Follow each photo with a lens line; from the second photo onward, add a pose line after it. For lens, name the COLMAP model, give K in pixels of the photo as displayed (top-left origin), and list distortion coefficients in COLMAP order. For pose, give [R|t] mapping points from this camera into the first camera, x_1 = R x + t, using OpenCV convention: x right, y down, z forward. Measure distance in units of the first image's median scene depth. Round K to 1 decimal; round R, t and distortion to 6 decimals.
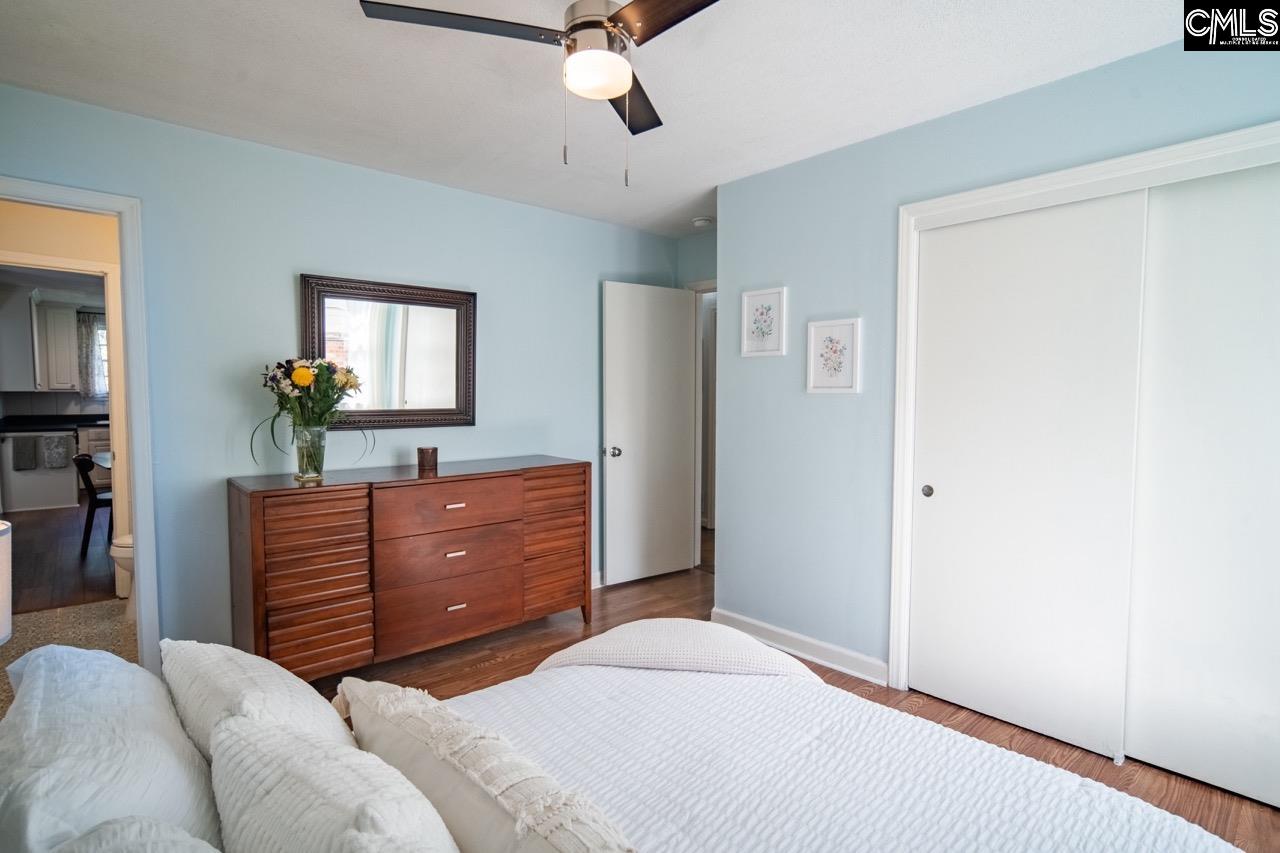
lens RADIAL K [[624.6, 0, 636.8], [0, 624.6, 431.9], [0, 0, 1]] dist [-0.017259, 0.007582]
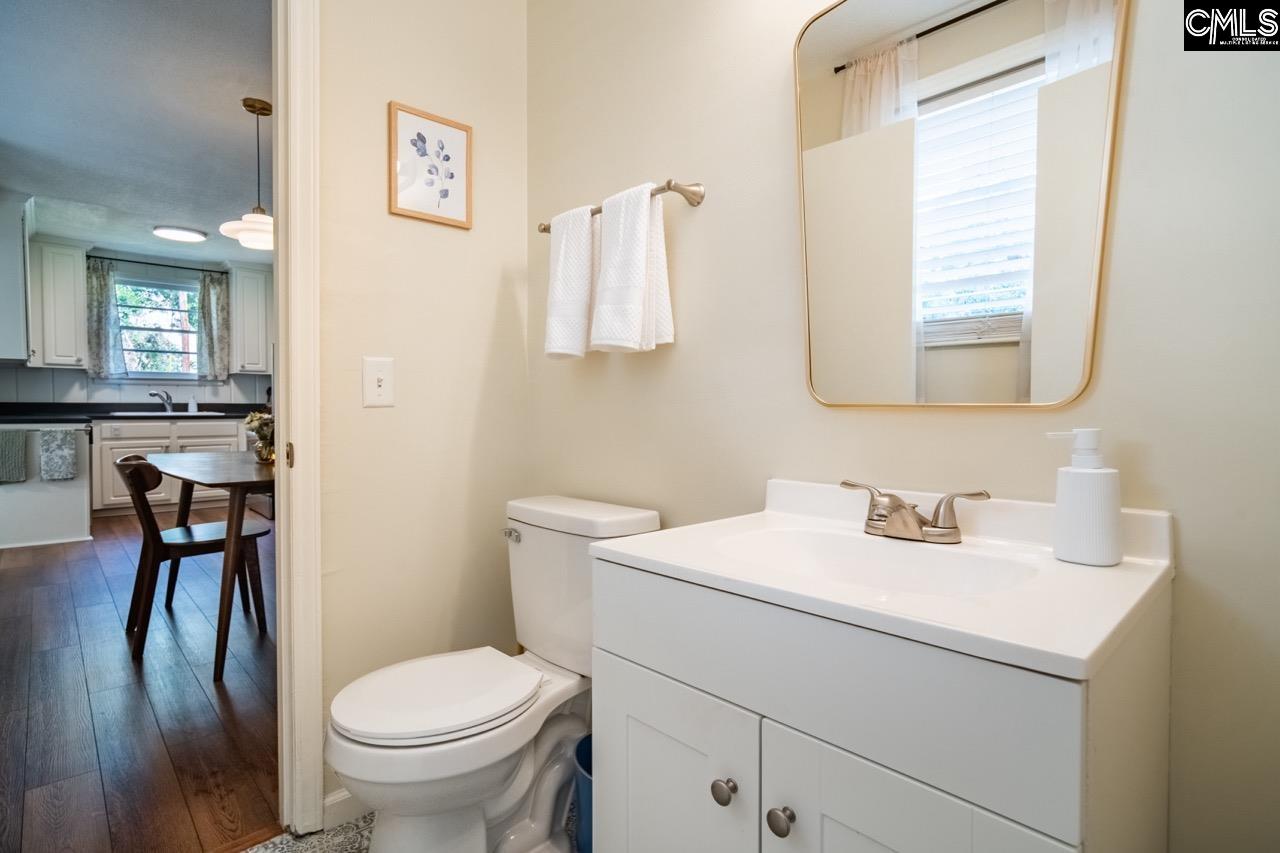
lens RADIAL K [[624.6, 0, 636.3], [0, 624.6, 430.5], [0, 0, 1]] dist [-0.017259, 0.007582]
pose [[0.999657, 0.004966, 0.025701, -0.325193], [-0.004522, 0.999840, -0.017285, 0.013988], [-0.025782, 0.017163, 0.999520, 0.312777]]
